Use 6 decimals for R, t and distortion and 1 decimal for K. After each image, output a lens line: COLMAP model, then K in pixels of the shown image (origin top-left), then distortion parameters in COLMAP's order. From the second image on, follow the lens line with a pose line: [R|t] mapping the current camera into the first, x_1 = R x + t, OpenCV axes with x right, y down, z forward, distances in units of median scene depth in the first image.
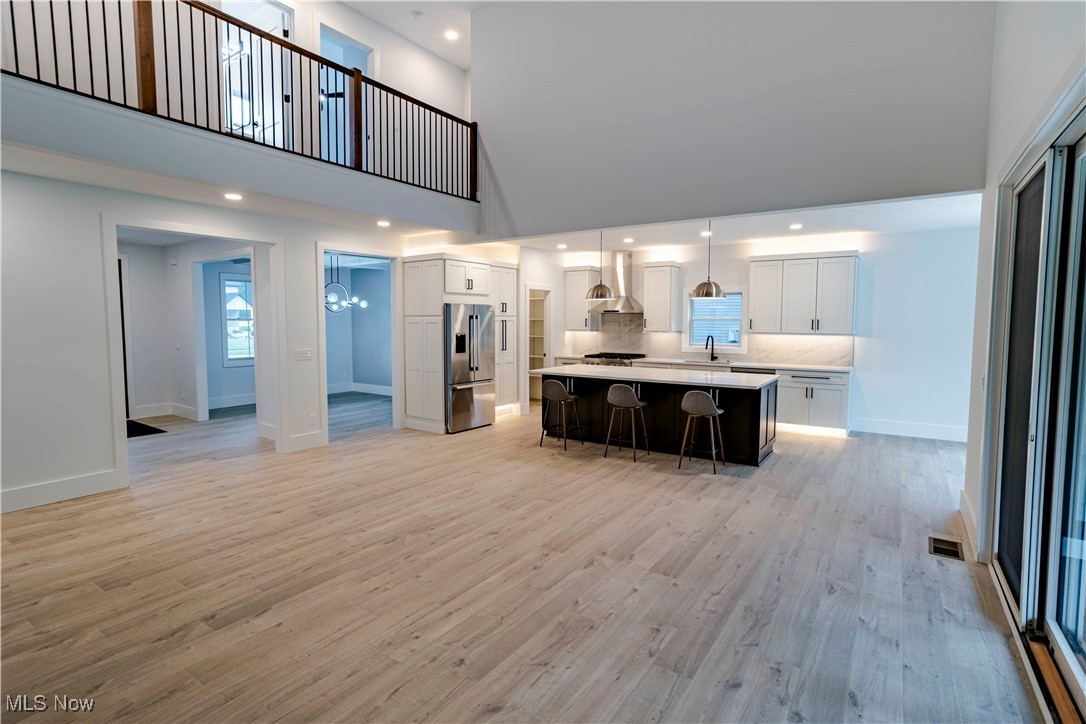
lens RADIAL K [[521.1, 0, 549.7], [0, 521.1, 354.8], [0, 0, 1]] dist [-0.054285, 0.036493]
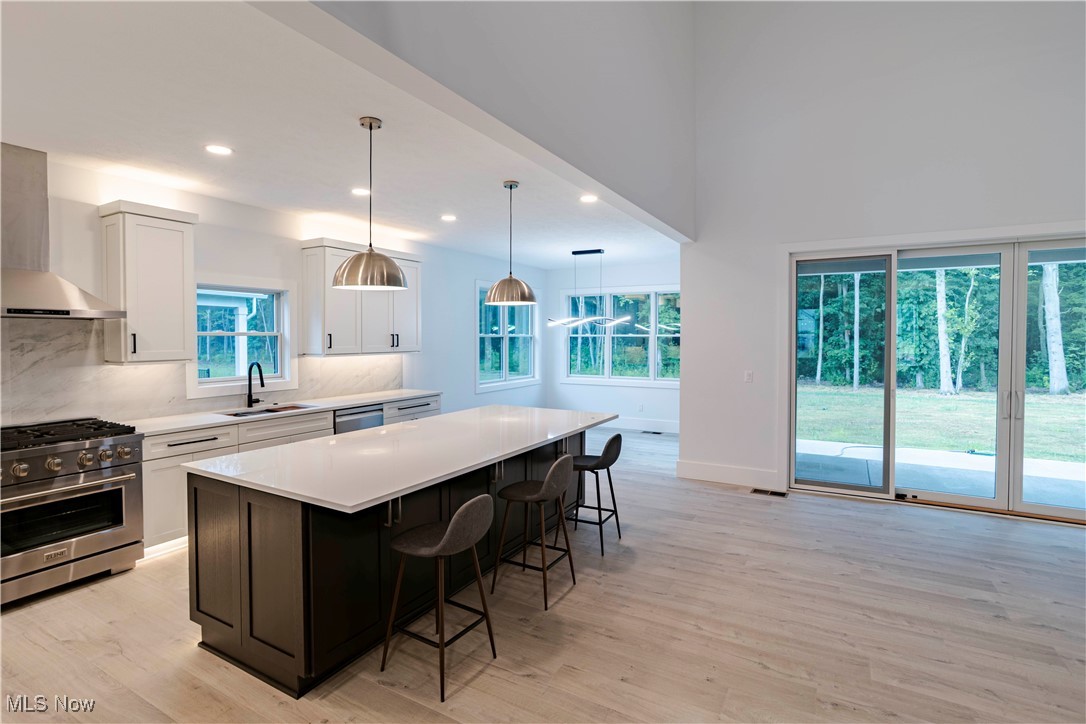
lens RADIAL K [[536.6, 0, 543.8], [0, 536.6, 346.4], [0, 0, 1]] dist [-0.038082, 0.030325]
pose [[-0.069636, -0.020545, 0.997361, -0.593799], [0.068089, 0.997358, 0.025299, -0.101500], [-0.995246, 0.069671, -0.068053, 1.524656]]
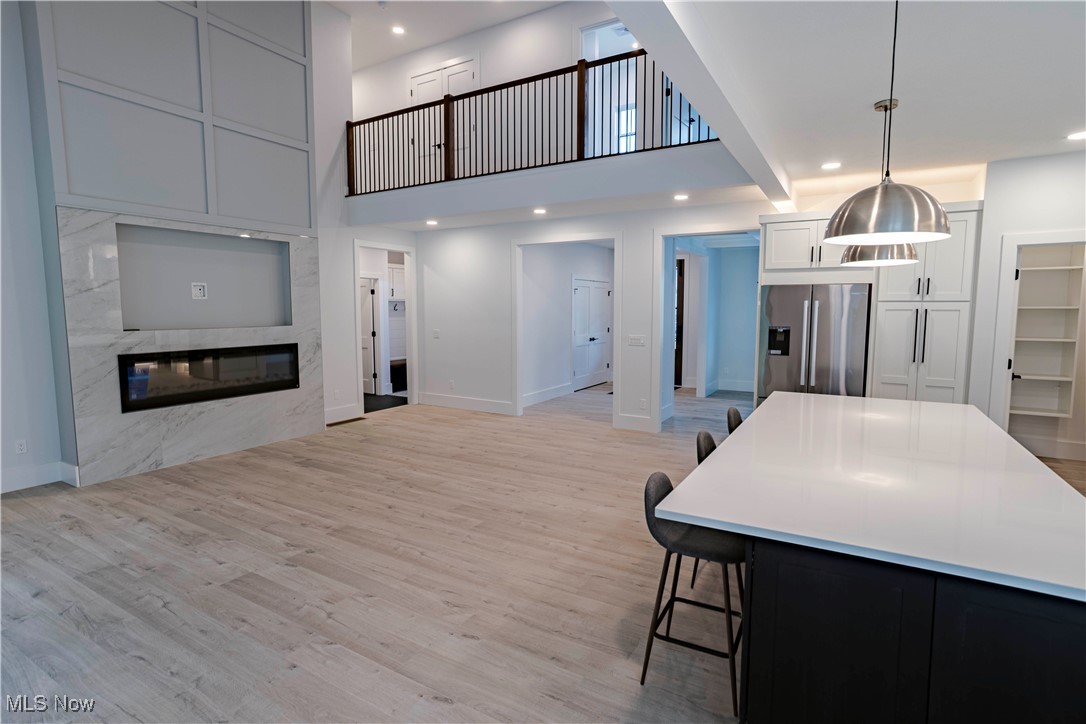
lens RADIAL K [[544.2, 0, 564.8], [0, 544.2, 370.9], [0, 0, 1]] dist [-0.053966, 0.029266]
pose [[0.080133, 0.111255, -0.990556, 0.938635], [-0.070503, 0.991895, 0.105702, -0.070962], [0.994288, 0.061367, 0.087327, 1.182787]]
